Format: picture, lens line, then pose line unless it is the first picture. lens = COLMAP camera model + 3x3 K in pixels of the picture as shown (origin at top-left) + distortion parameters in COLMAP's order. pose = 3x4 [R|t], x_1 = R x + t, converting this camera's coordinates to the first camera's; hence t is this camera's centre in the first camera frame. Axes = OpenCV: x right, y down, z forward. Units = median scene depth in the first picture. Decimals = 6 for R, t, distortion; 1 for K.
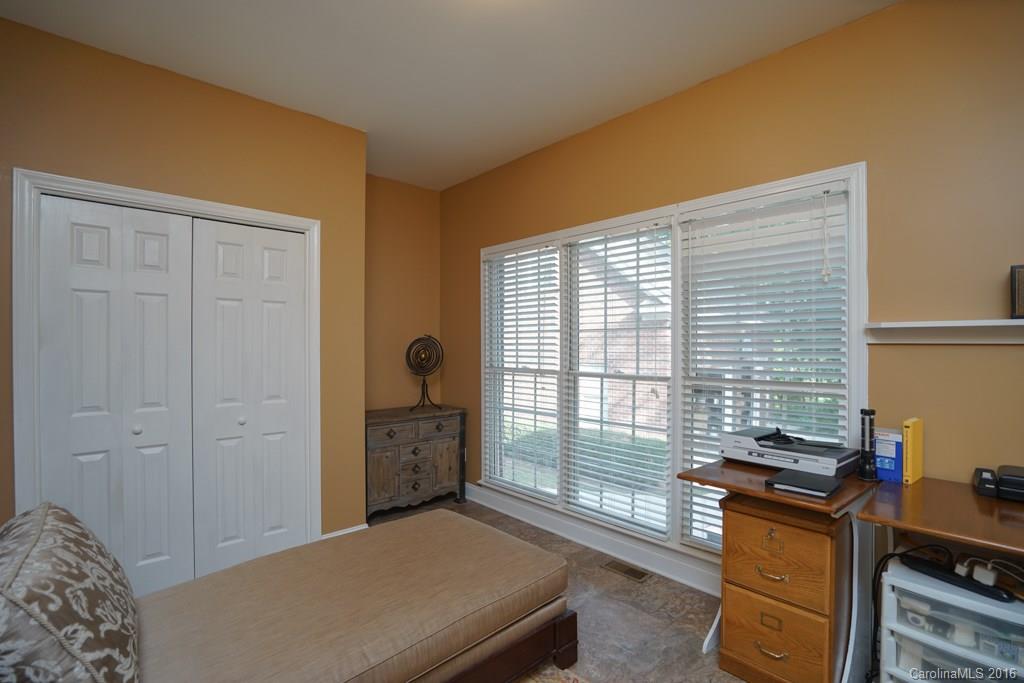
lens RADIAL K [[465.0, 0, 508.6], [0, 465.0, 346.2], [0, 0, 1]] dist [-0.064526, 0.023019]
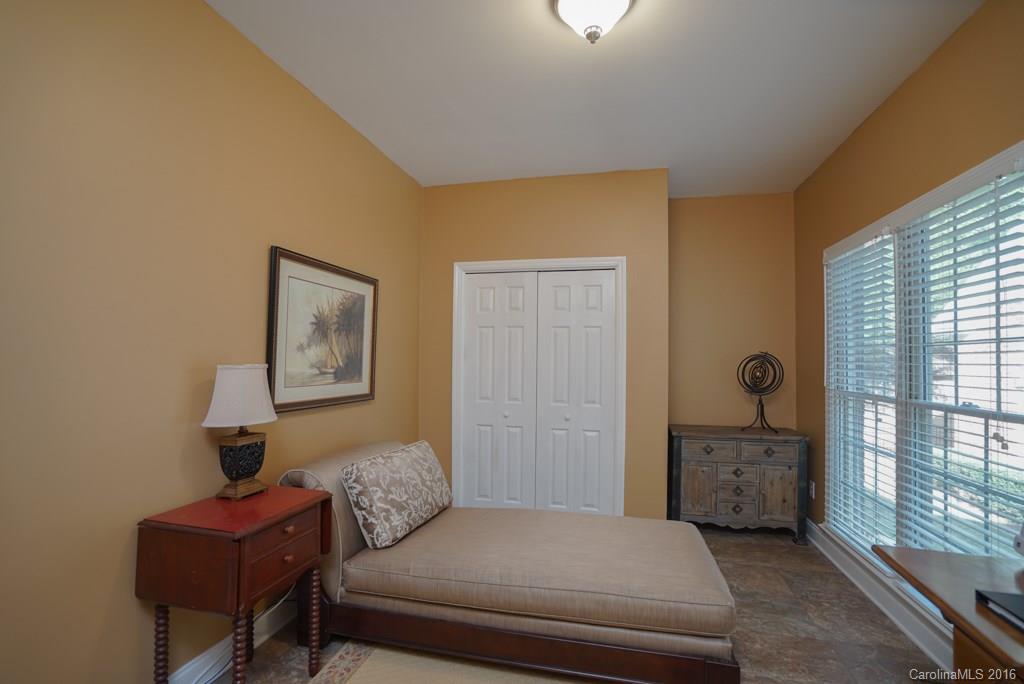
lens RADIAL K [[465.0, 0, 508.6], [0, 465.0, 346.7], [0, 0, 1]] dist [-0.064526, 0.023019]
pose [[0.558783, -0.015737, -0.829165, 0.329315], [-0.012794, 0.999537, -0.027593, -0.002411], [0.829215, 0.026027, 0.558323, 0.067450]]
